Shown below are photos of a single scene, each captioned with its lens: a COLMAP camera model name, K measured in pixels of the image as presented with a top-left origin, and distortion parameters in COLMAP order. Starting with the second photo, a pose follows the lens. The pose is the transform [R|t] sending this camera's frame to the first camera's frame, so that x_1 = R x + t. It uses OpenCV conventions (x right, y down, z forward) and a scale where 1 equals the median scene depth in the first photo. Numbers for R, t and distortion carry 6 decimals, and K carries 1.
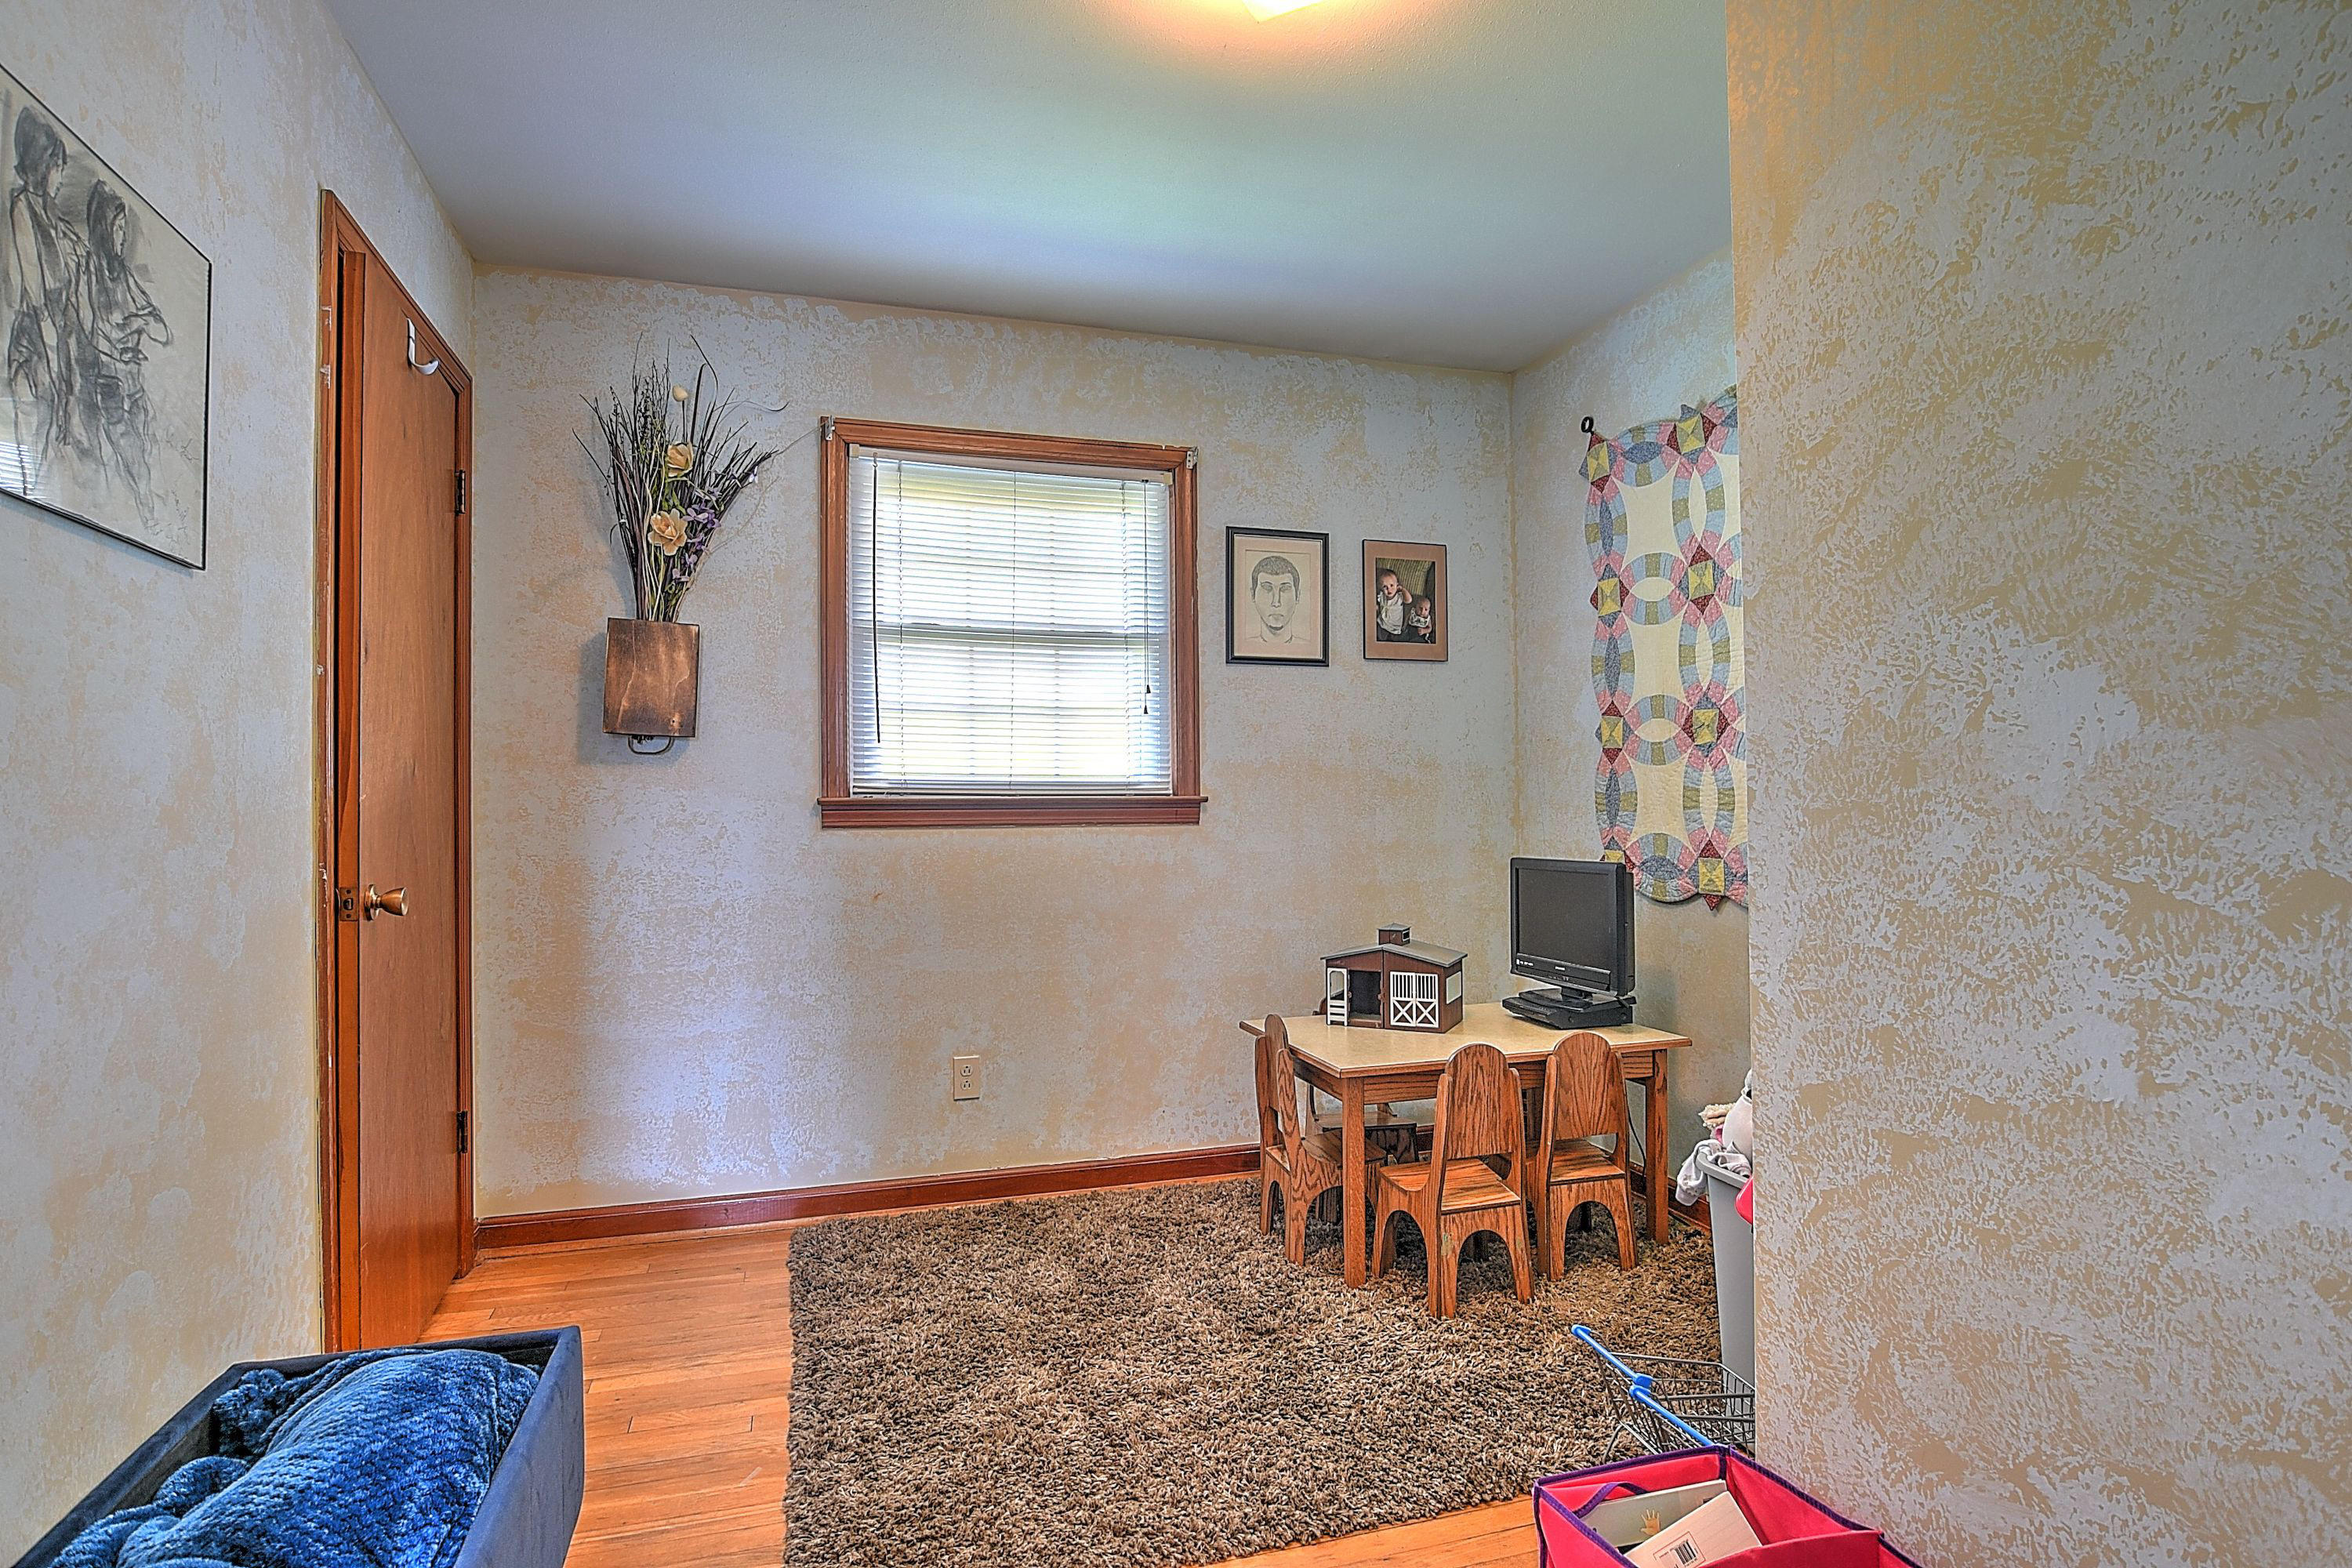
lens RADIAL K [[1222.5, 0, 1151.5], [0, 1222.5, 785.0], [0, 0, 1]] dist [-0.022680, 0.002367]
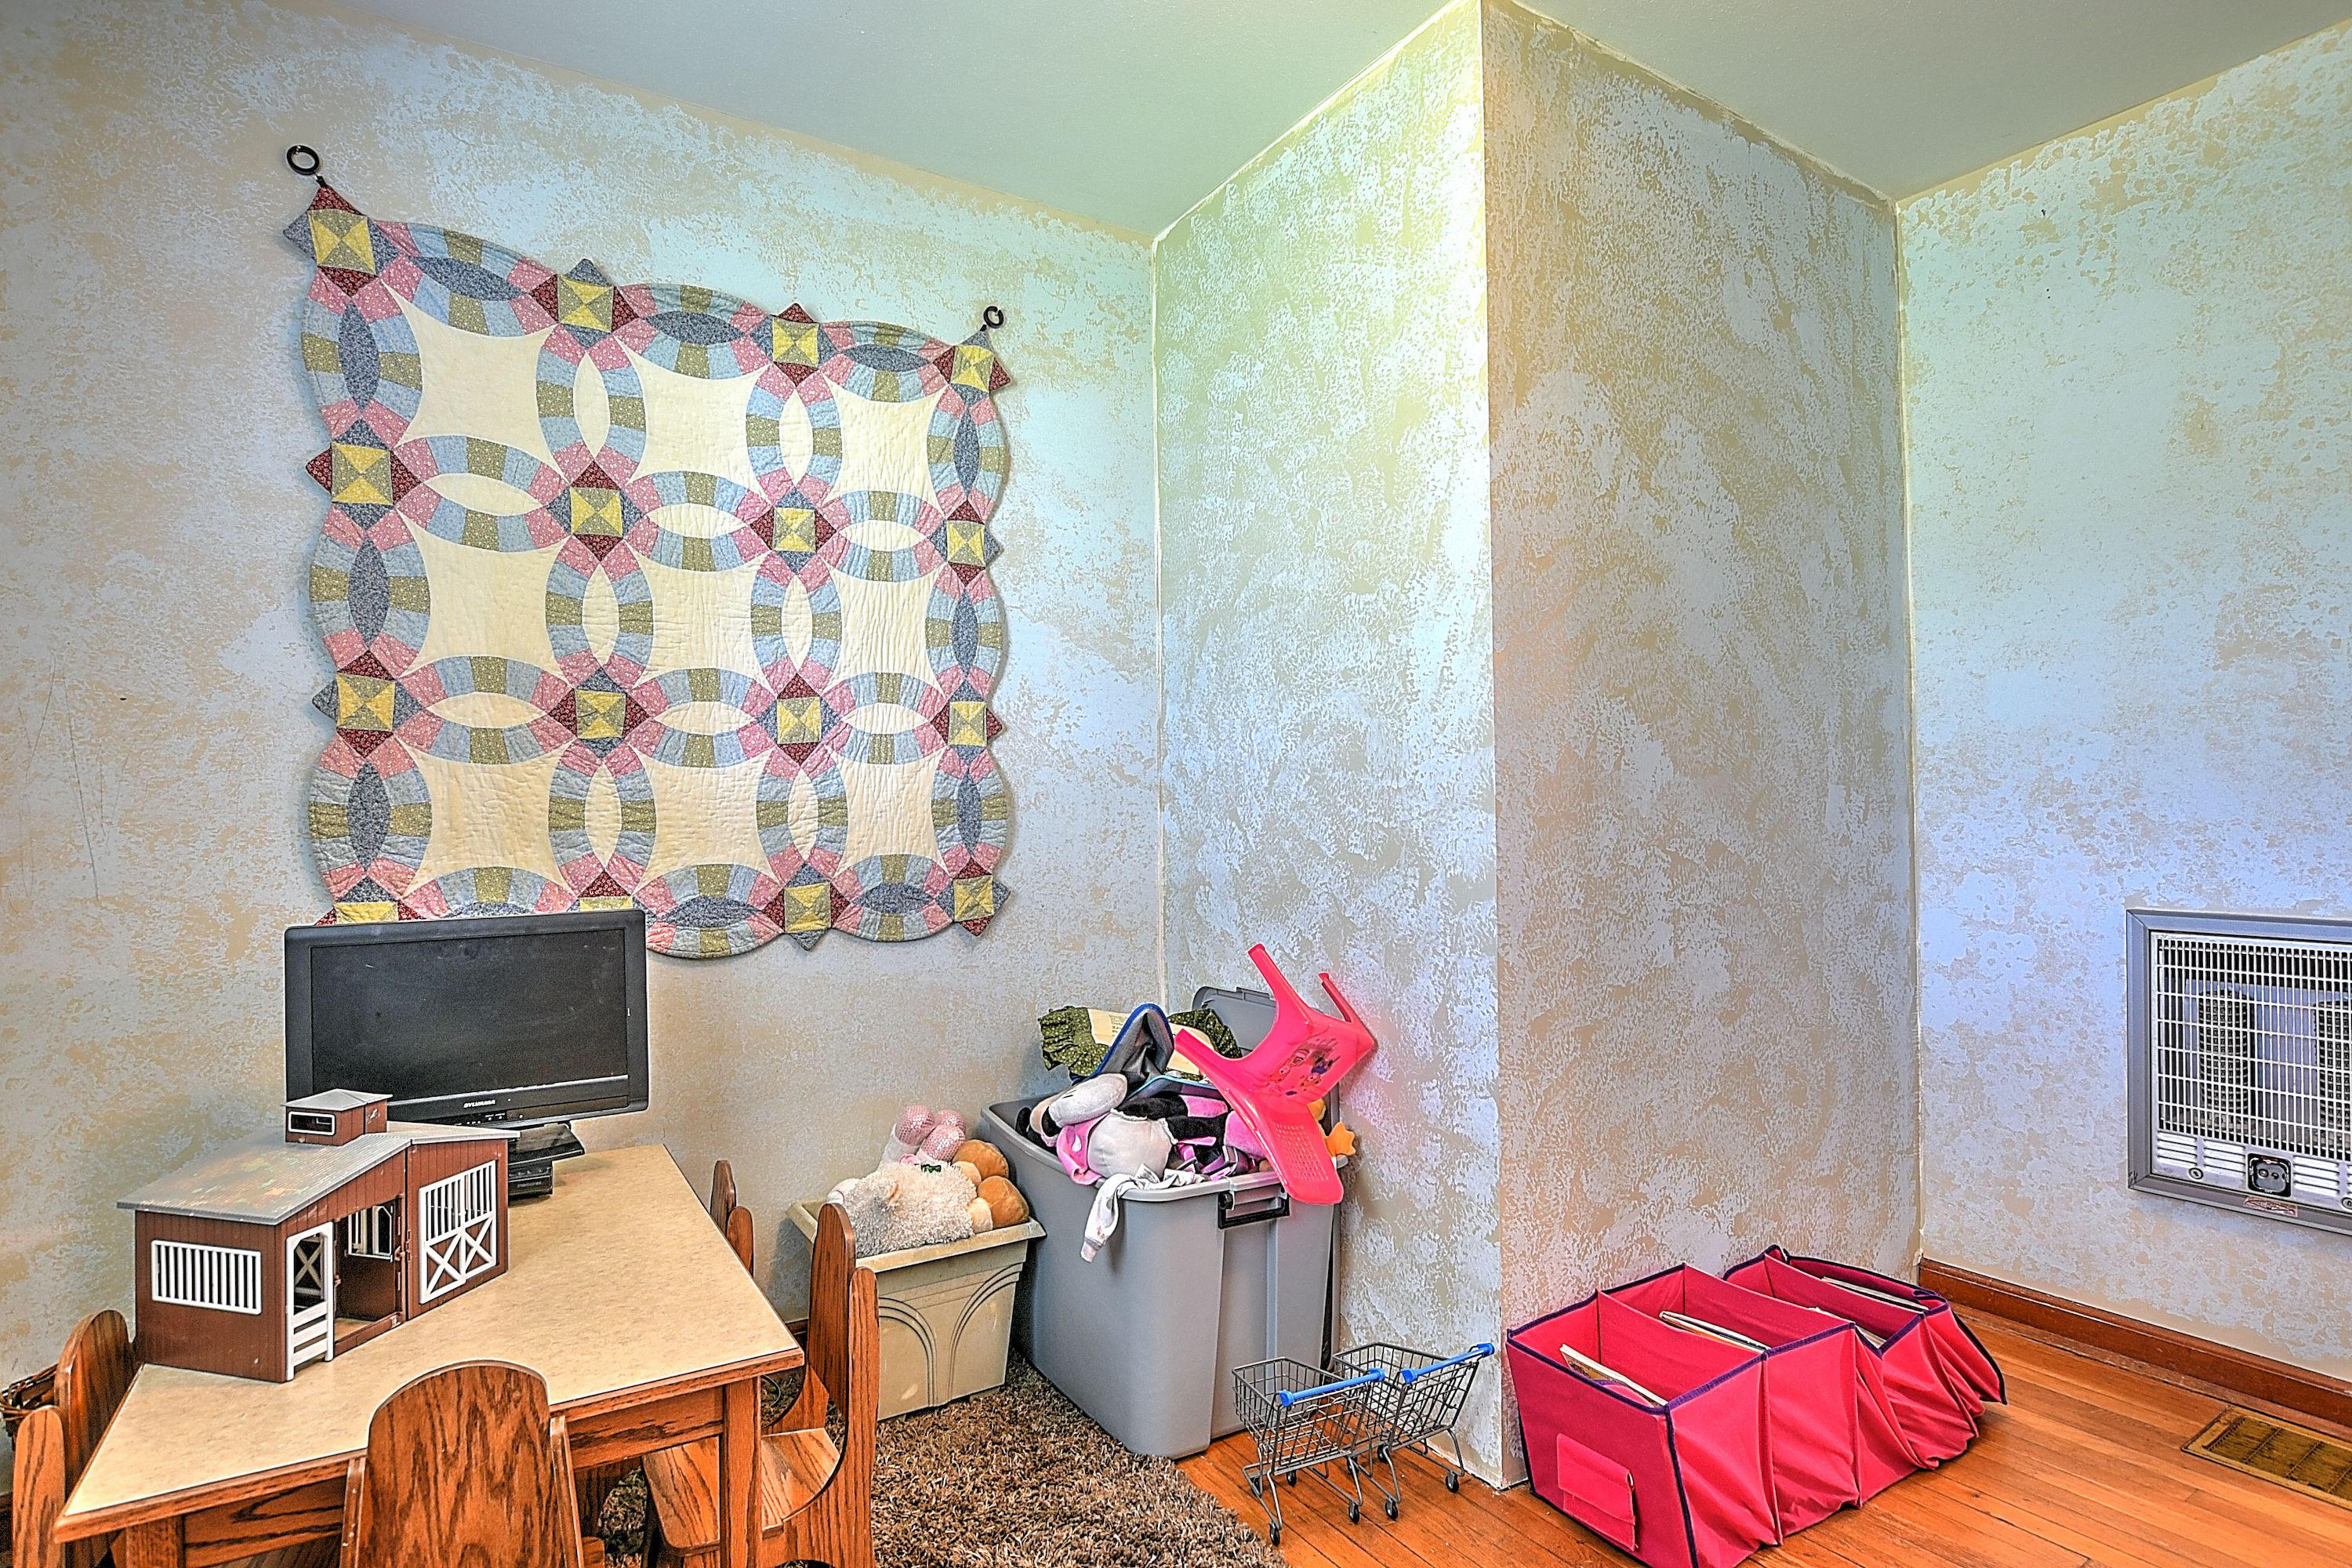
lens RADIAL K [[1222.5, 0, 1151.5], [0, 1222.5, 785.0], [0, 0, 1]] dist [-0.022680, 0.002367]
pose [[-0.275754, 0.028222, 0.960814, -0.329753], [-0.005812, 0.999502, -0.031026, 0.014150], [-0.961211, -0.014140, -0.275453, 0.884611]]
